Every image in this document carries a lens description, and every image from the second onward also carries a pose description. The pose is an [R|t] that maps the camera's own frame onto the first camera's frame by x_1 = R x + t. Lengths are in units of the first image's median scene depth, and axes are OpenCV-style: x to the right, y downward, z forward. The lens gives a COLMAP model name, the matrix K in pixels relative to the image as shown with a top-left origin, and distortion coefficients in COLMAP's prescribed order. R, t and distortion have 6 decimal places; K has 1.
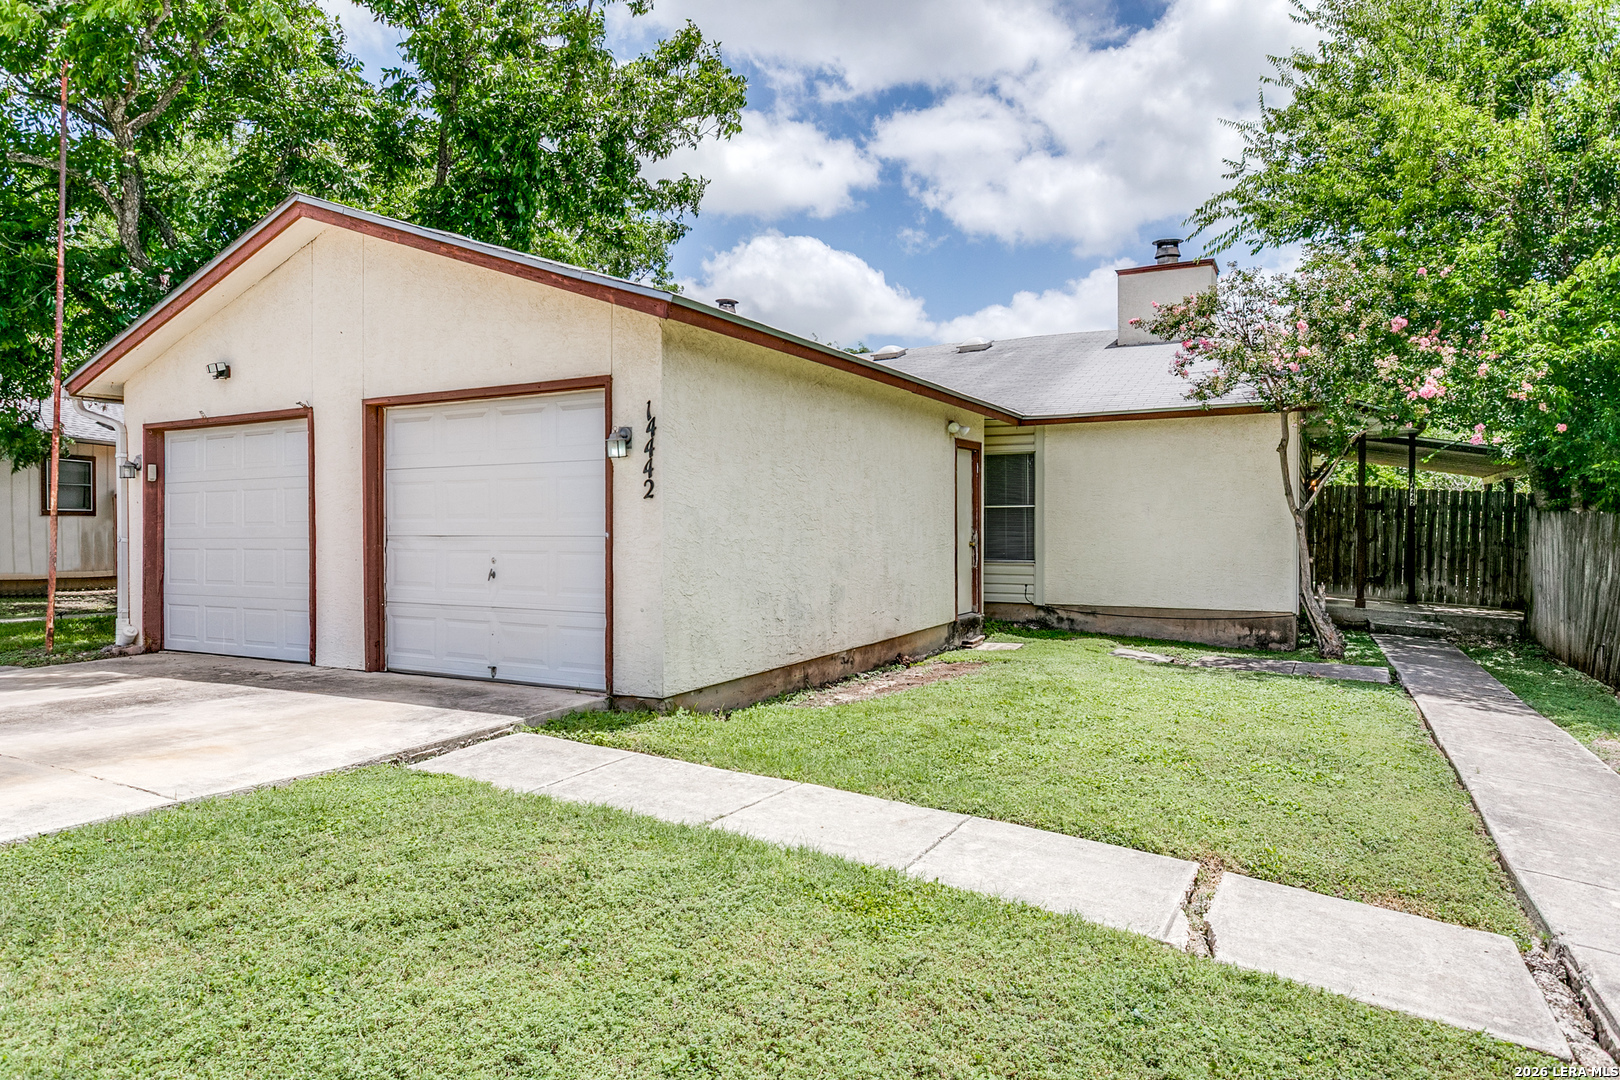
lens RADIAL K [[784.5, 0, 808.6], [0, 784.5, 529.8], [0, 0, 1]] dist [-0.001920, 0.001705]
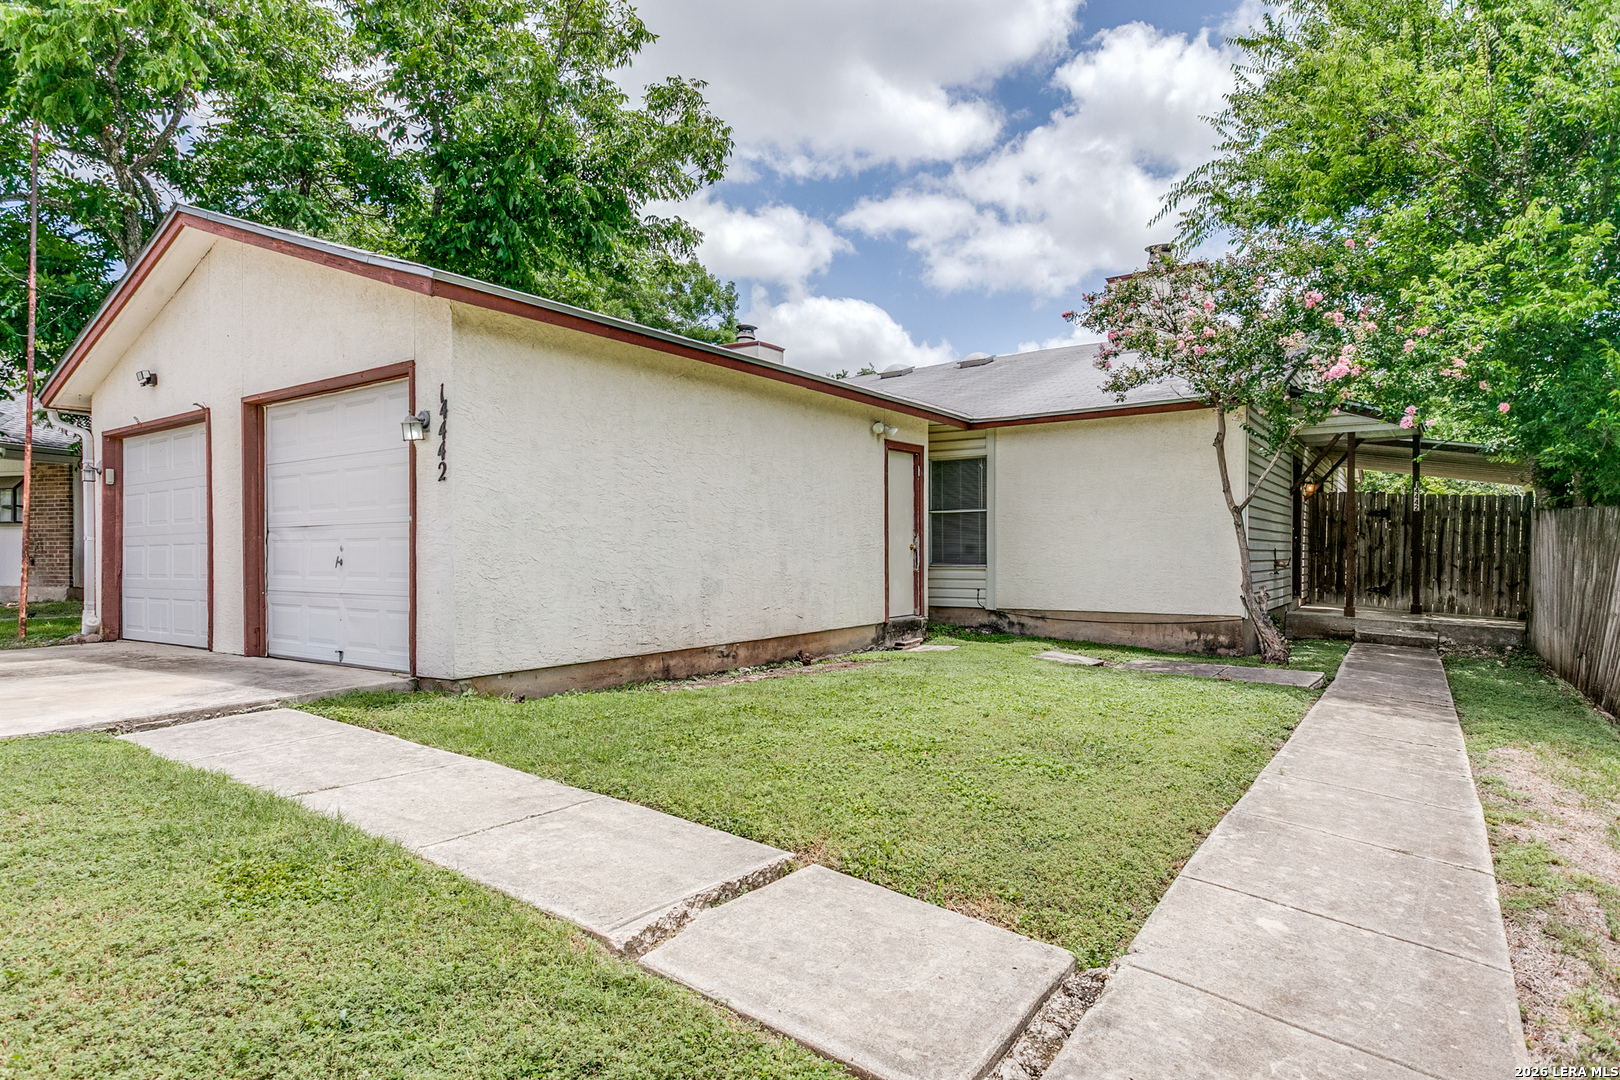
lens RADIAL K [[735.7, 0, 811.2], [0, 735.7, 554.0], [0, 0, 1]] dist [0.002612, 0.001063]
pose [[0.995263, -0.000991, -0.097215, 0.260545], [0.001225, 0.999996, 0.002349, 0.037875], [0.097212, -0.002457, 0.995261, 0.078546]]
